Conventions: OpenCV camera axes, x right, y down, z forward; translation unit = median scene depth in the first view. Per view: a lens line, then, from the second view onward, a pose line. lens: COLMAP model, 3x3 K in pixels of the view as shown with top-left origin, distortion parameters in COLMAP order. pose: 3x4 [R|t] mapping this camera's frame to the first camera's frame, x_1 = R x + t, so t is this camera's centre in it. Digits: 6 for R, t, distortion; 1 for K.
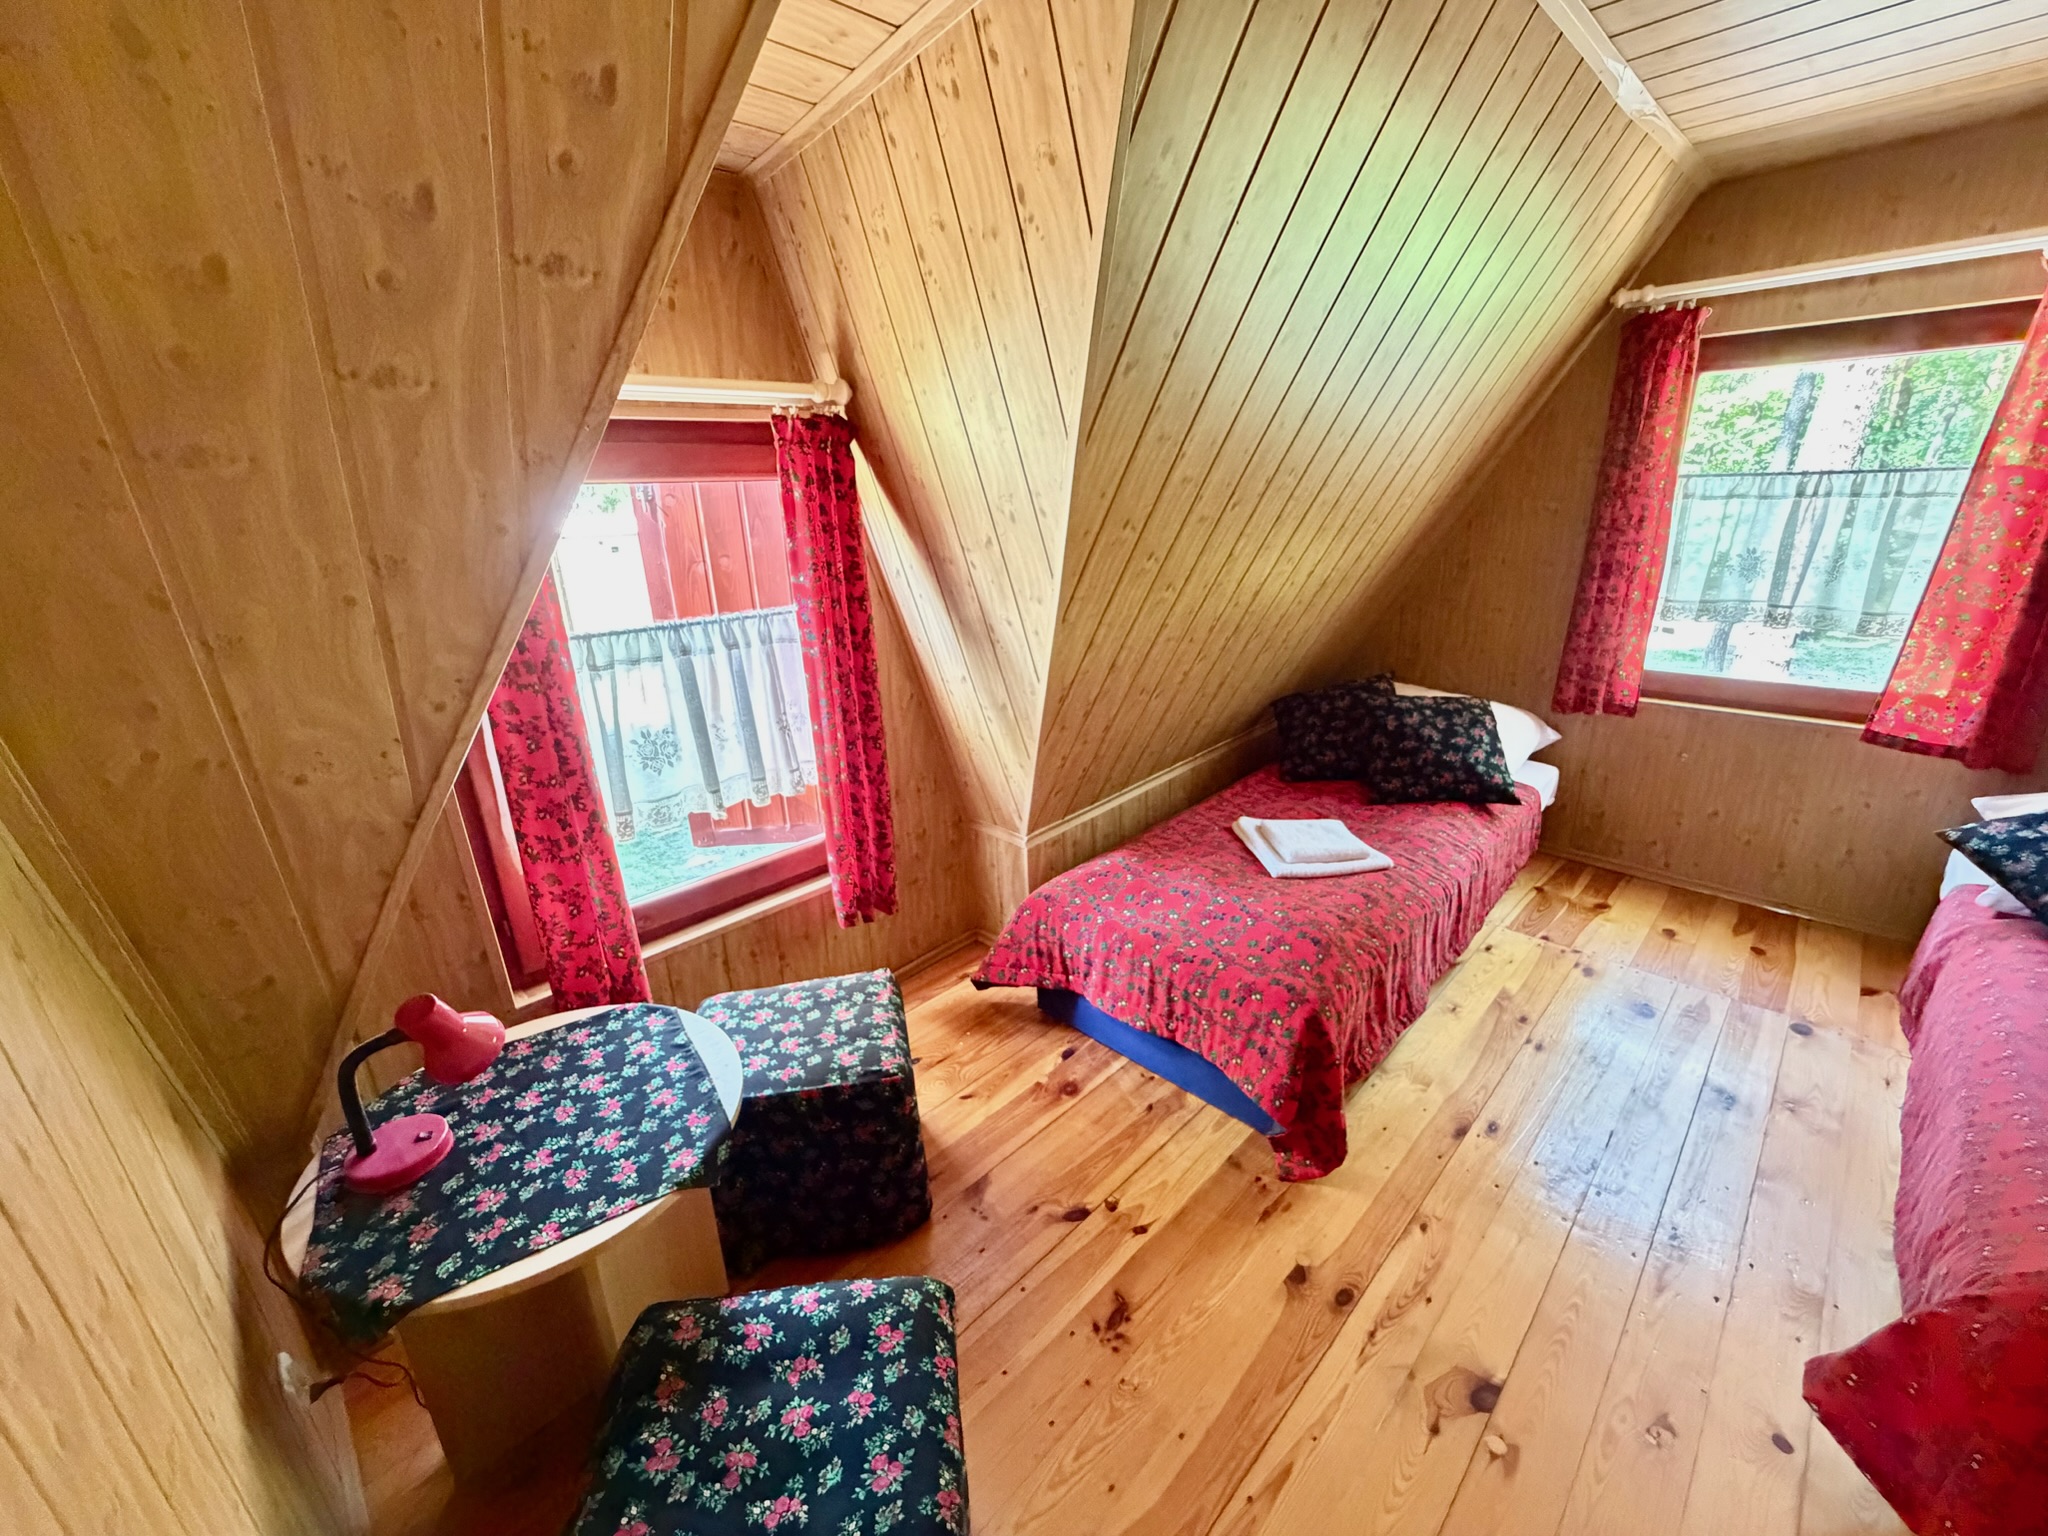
lens RADIAL K [[818.8, 0, 1017.8], [0, 818.8, 768.9], [0, 0, 1]] dist [-0.000008, -0.000402]
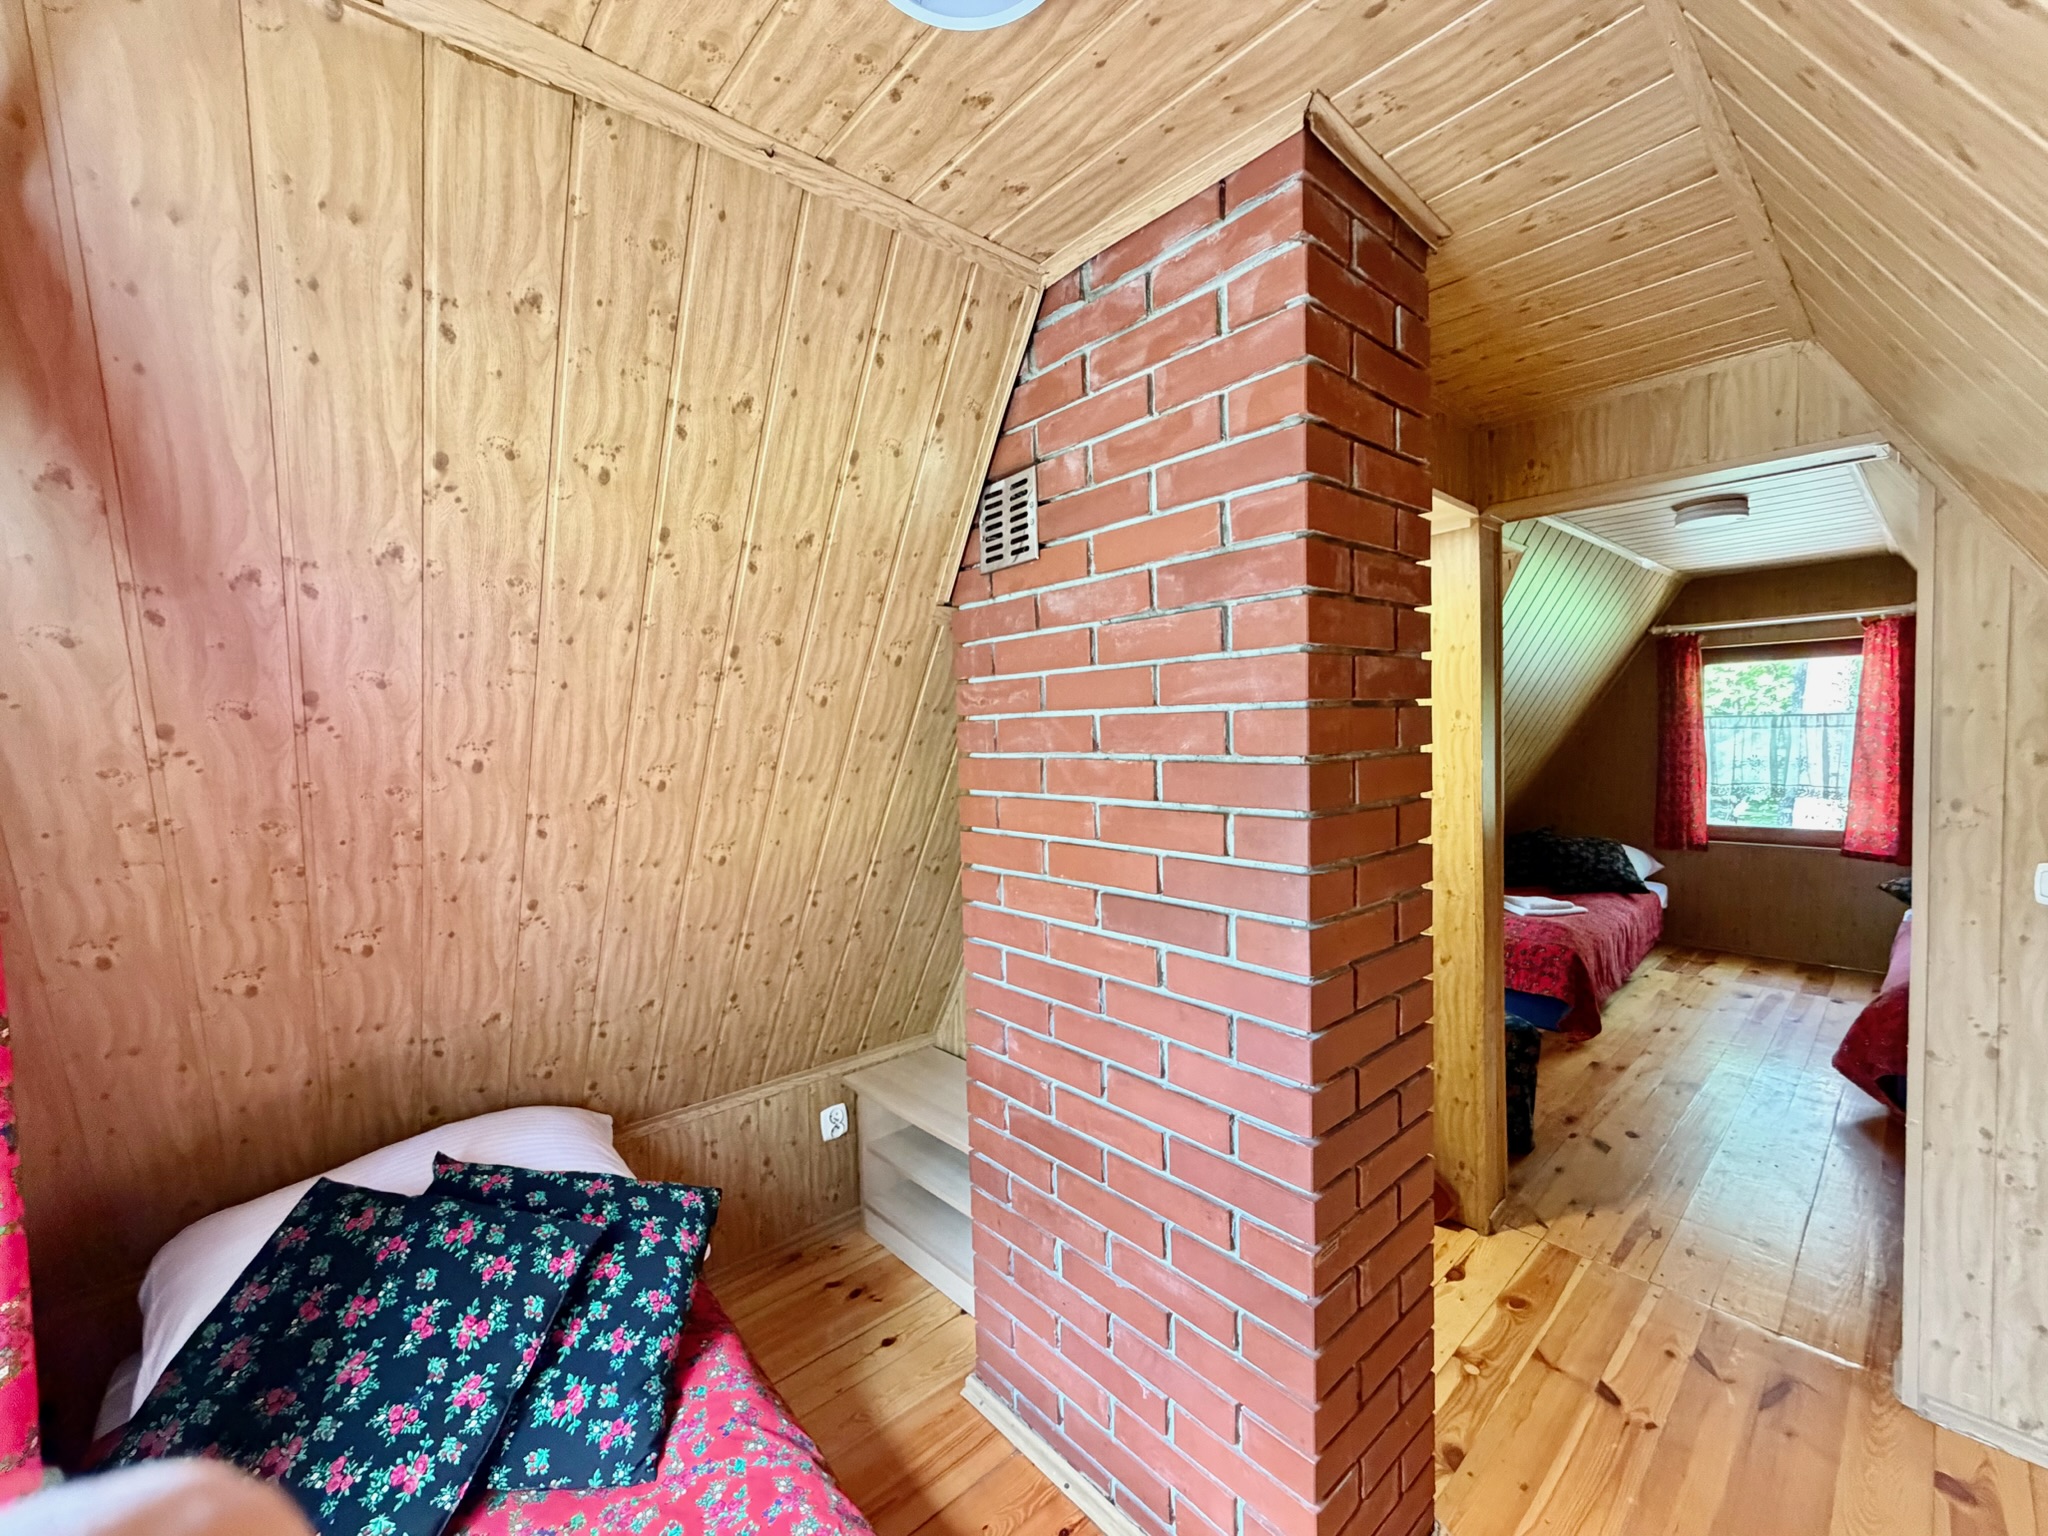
lens RADIAL K [[818.8, 0, 1017.8], [0, 818.8, 768.9], [0, 0, 1]] dist [-0.000008, -0.000402]
pose [[0.998493, 0.010361, -0.053891, -0.836940], [-0.025157, 0.959170, -0.281710, 0.411790], [0.048772, 0.282641, 0.957985, -1.064089]]
